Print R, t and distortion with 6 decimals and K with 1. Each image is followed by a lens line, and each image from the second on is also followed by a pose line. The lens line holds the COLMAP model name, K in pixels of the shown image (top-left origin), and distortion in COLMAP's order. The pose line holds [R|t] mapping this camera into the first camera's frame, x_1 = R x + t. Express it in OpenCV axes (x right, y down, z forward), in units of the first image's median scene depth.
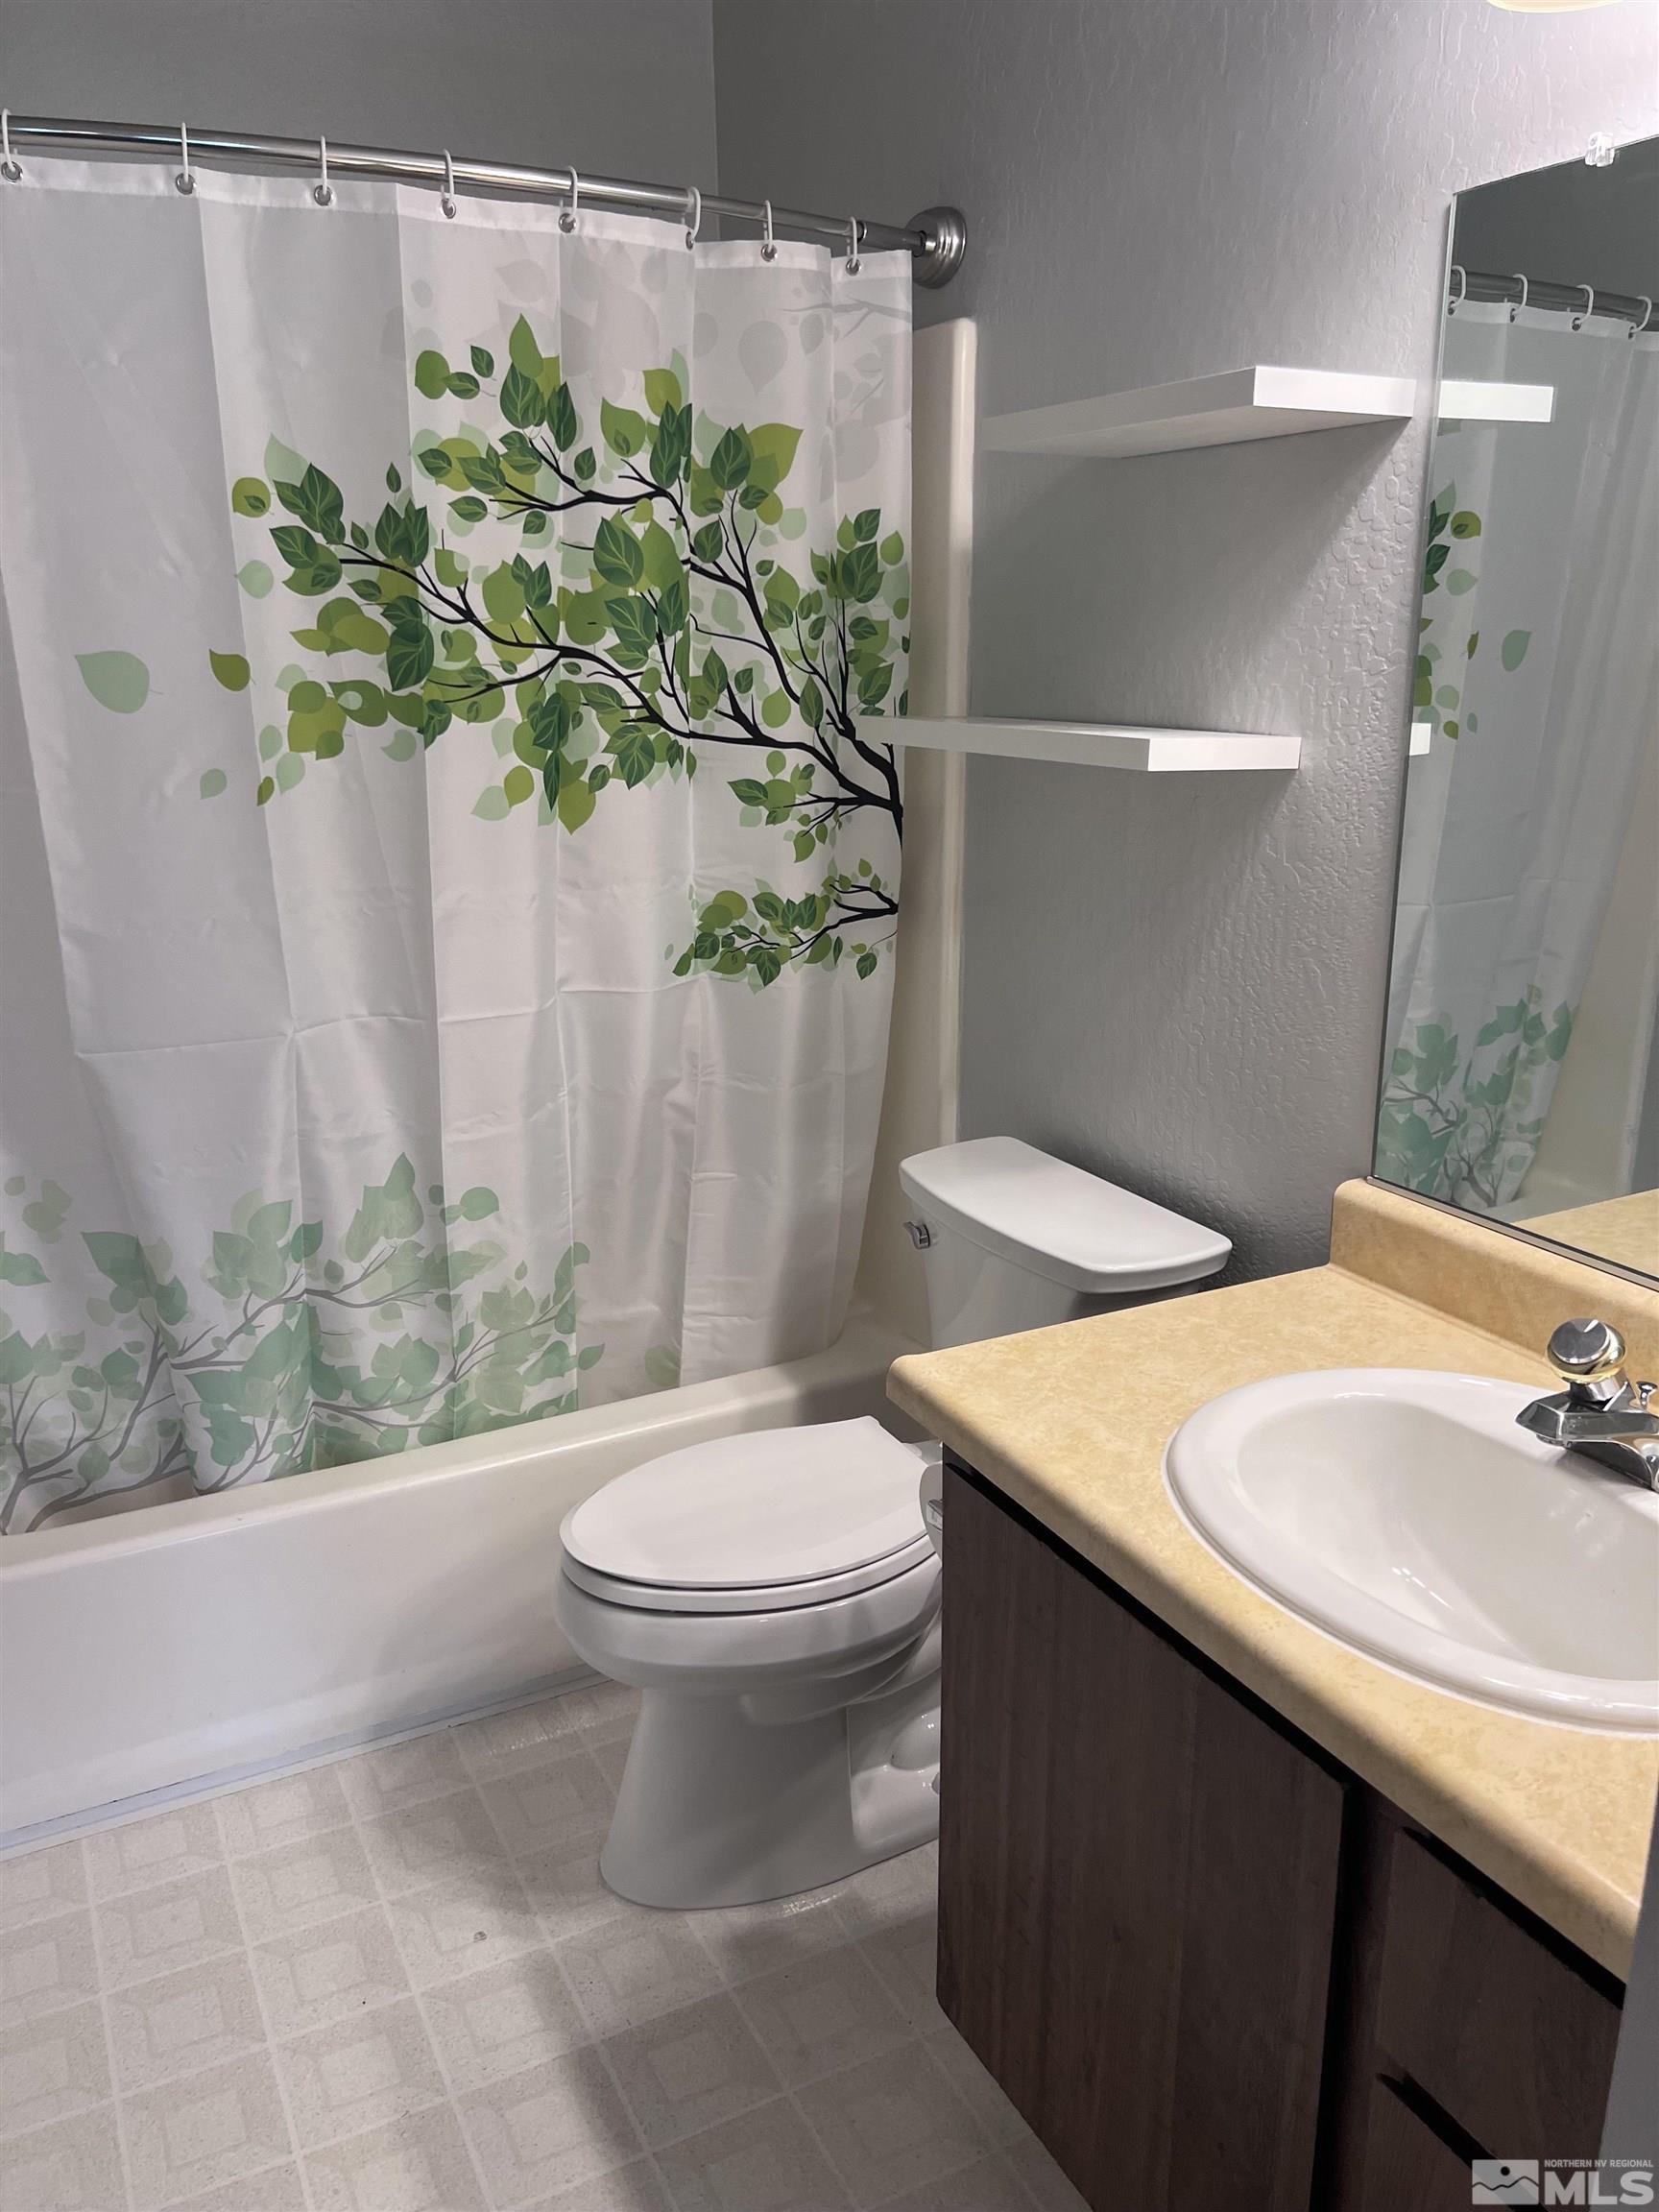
lens RADIAL K [[1660.4, 0, 864.8], [0, 1660.4, 1111.5], [0, 0, 1]] dist [0.024541, -0.047443]
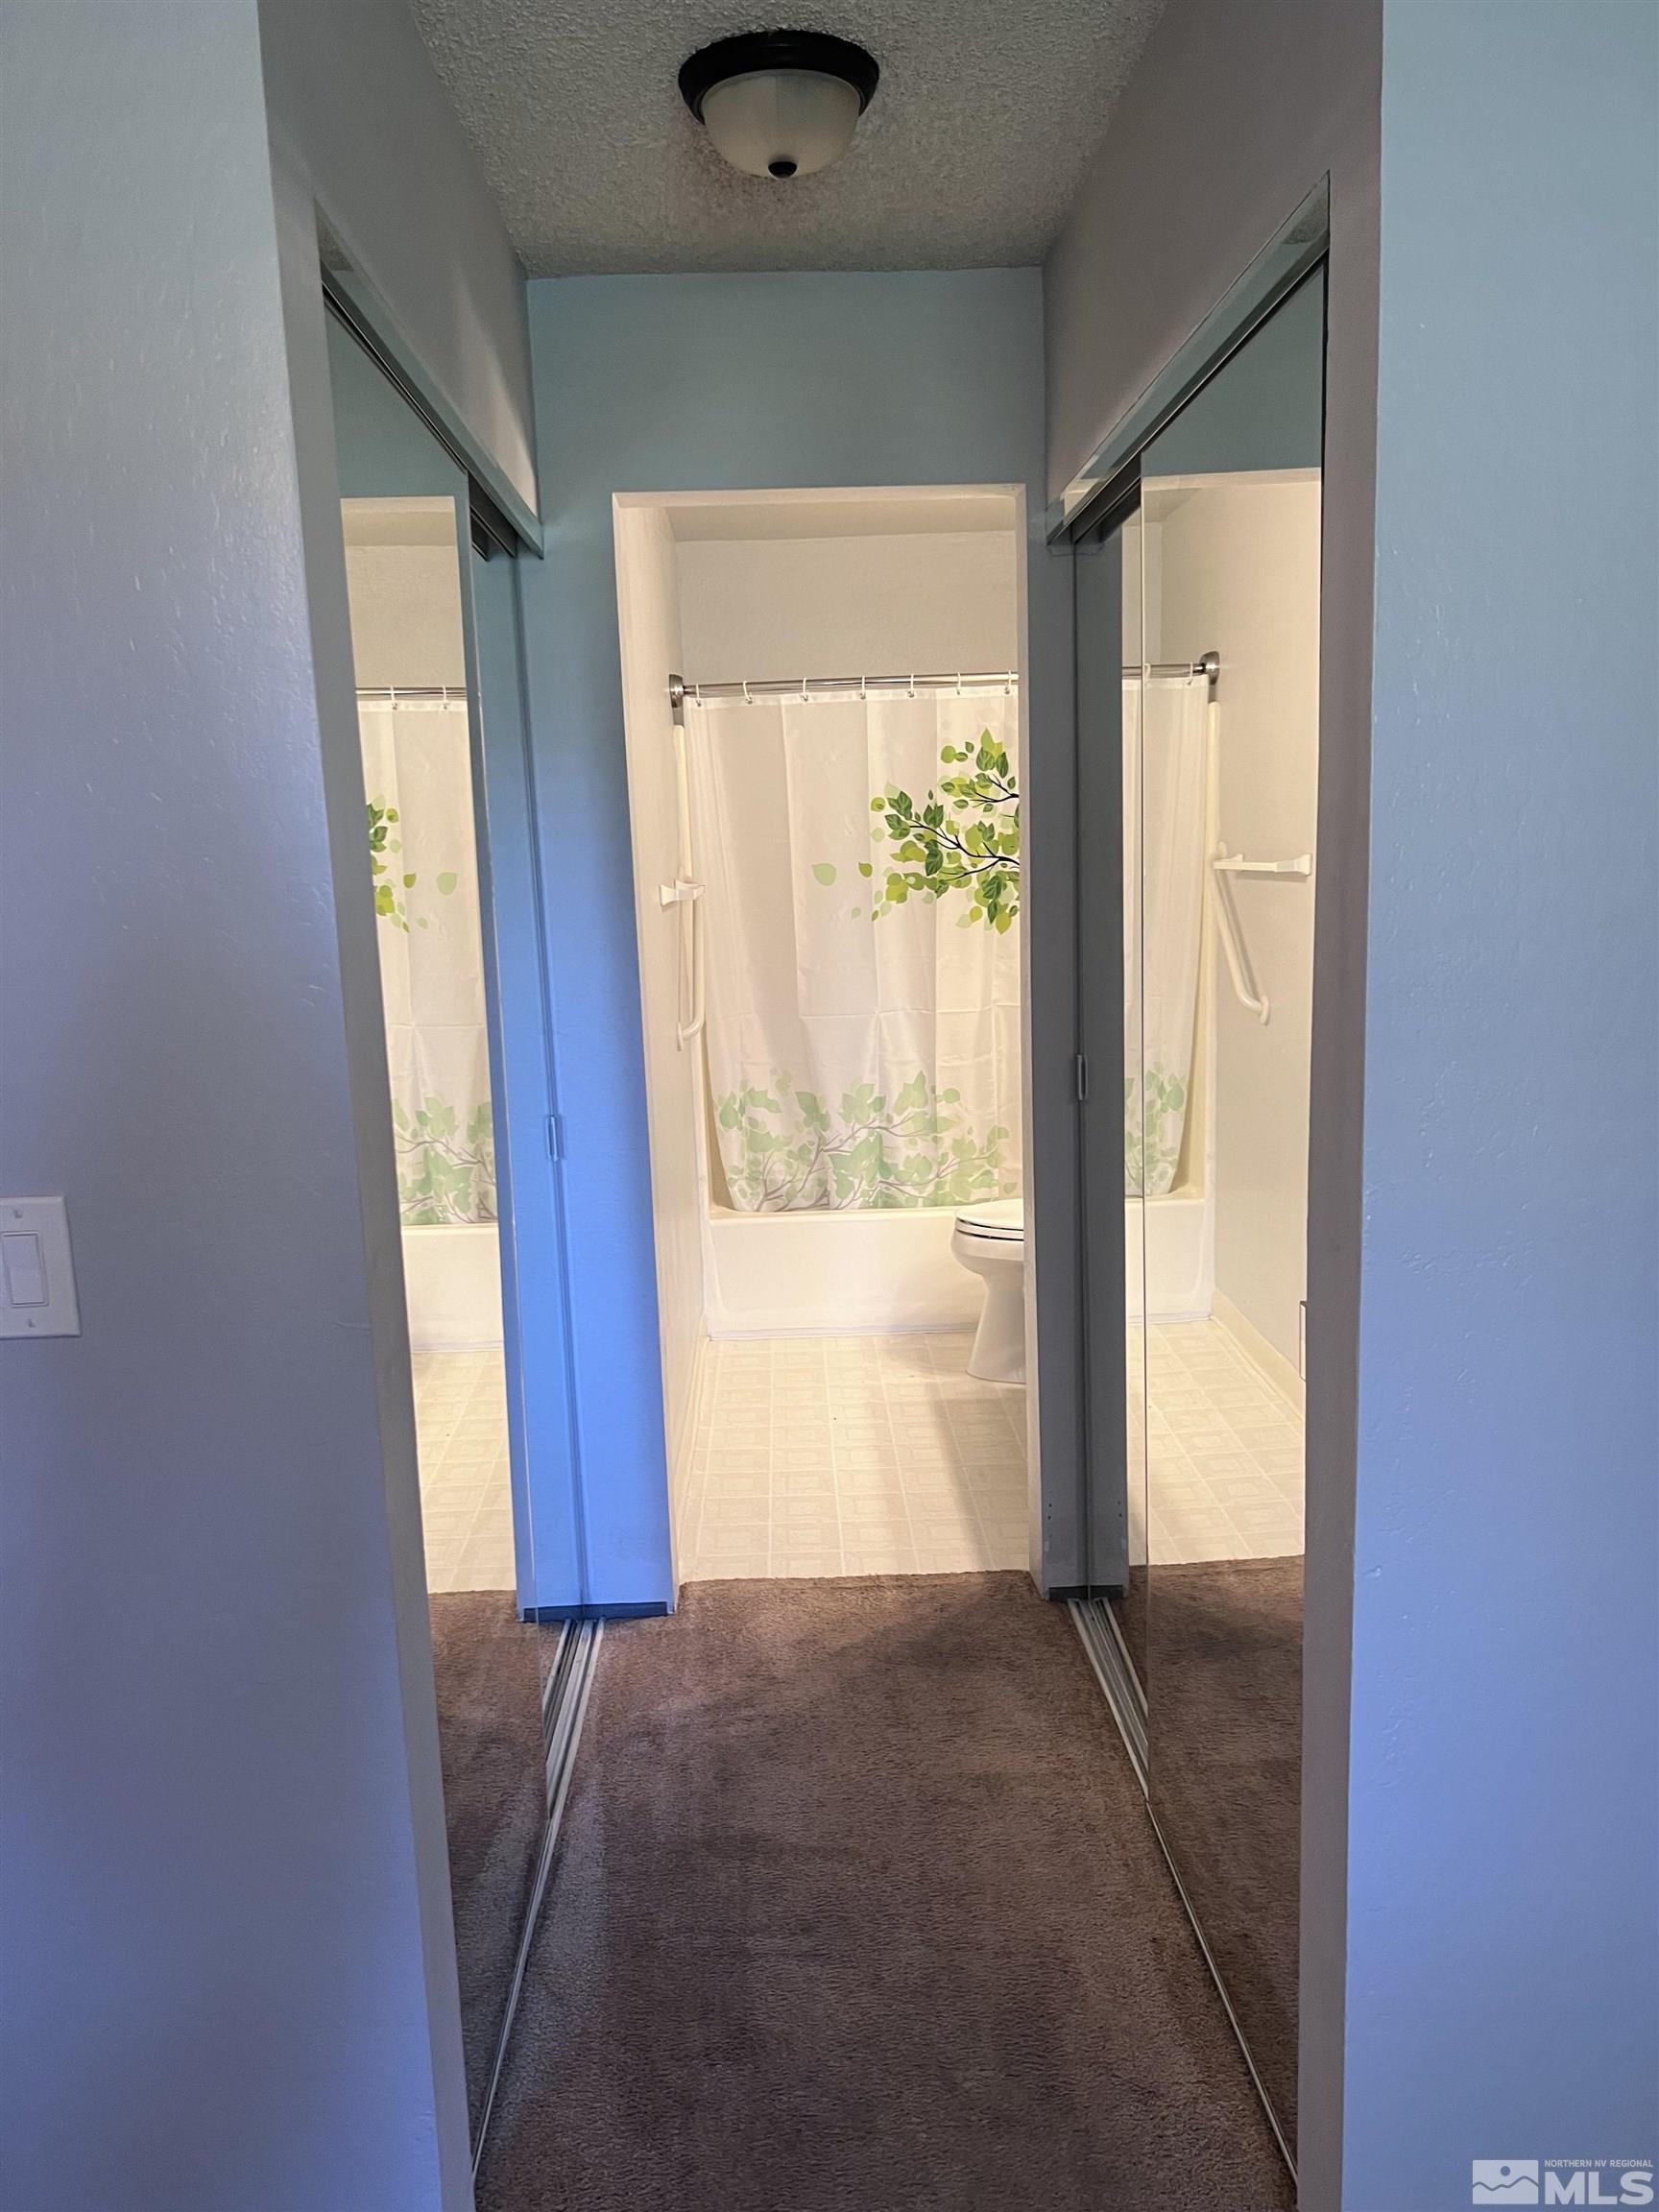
lens RADIAL K [[1660.4, 0, 815.8], [0, 1660.4, 1109.2], [0, 0, 1]] dist [0.024541, -0.047443]
pose [[0.894513, 0.046818, -0.444583, 0.660892], [-0.094662, 0.991786, -0.086019, 0.309007], [0.436904, 0.119030, 0.891598, -1.194839]]
